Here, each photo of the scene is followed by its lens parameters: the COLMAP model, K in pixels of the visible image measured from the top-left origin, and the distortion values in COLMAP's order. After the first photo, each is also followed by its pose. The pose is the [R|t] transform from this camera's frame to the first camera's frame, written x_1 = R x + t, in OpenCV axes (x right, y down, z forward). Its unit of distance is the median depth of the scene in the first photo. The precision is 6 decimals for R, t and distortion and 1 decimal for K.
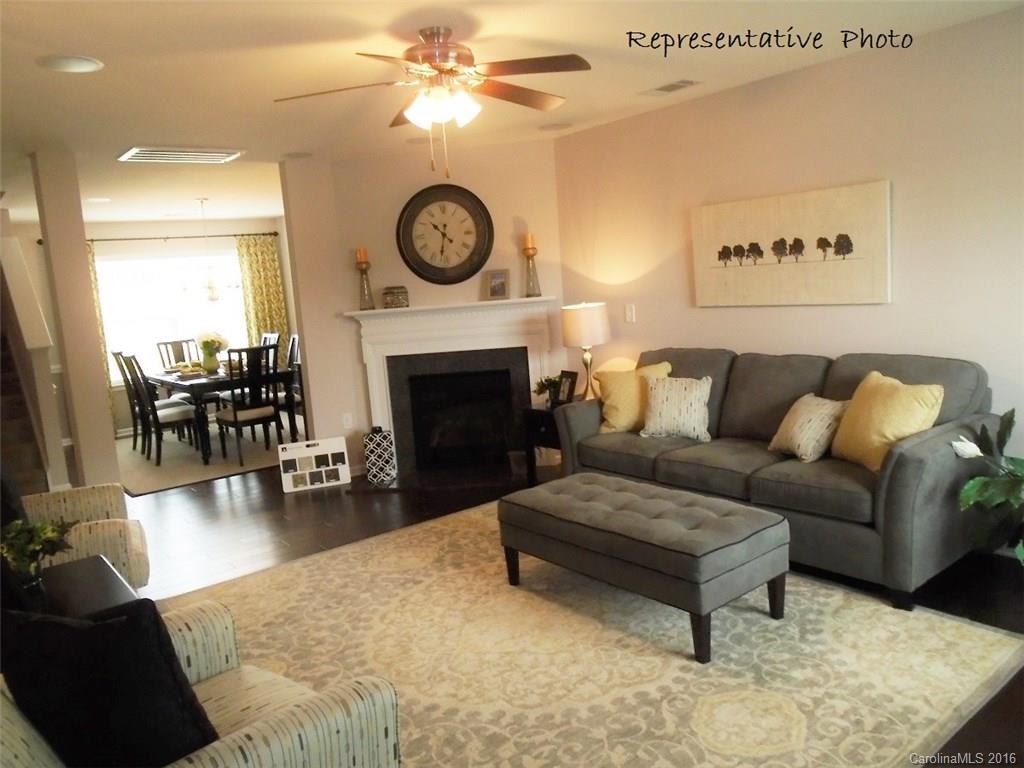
lens RADIAL K [[779.3, 0, 510.9], [0, 779.3, 371.2], [0, 0, 1]] dist [-0.031935, 0.001245]
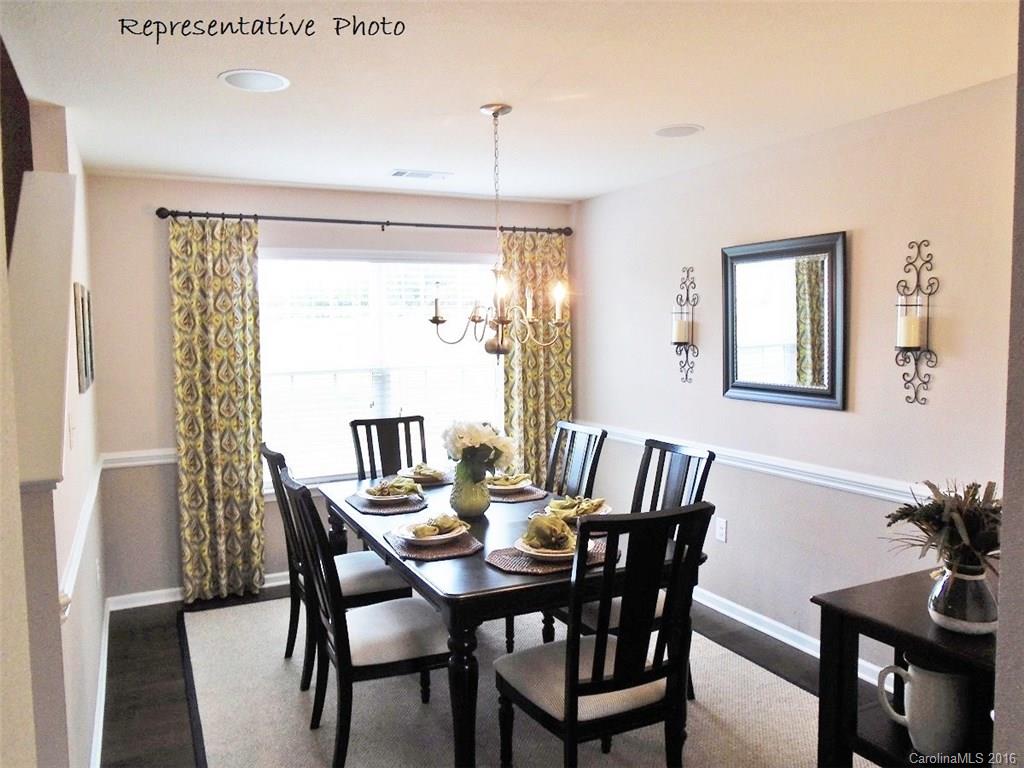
lens RADIAL K [[779.3, 0, 510.9], [0, 779.3, 371.2], [0, 0, 1]] dist [-0.031935, 0.001245]
pose [[0.976350, 0.079899, -0.200891, -0.624216], [-0.090500, 0.994918, -0.044137, -0.137429], [0.196343, 0.061274, 0.978619, 1.266125]]
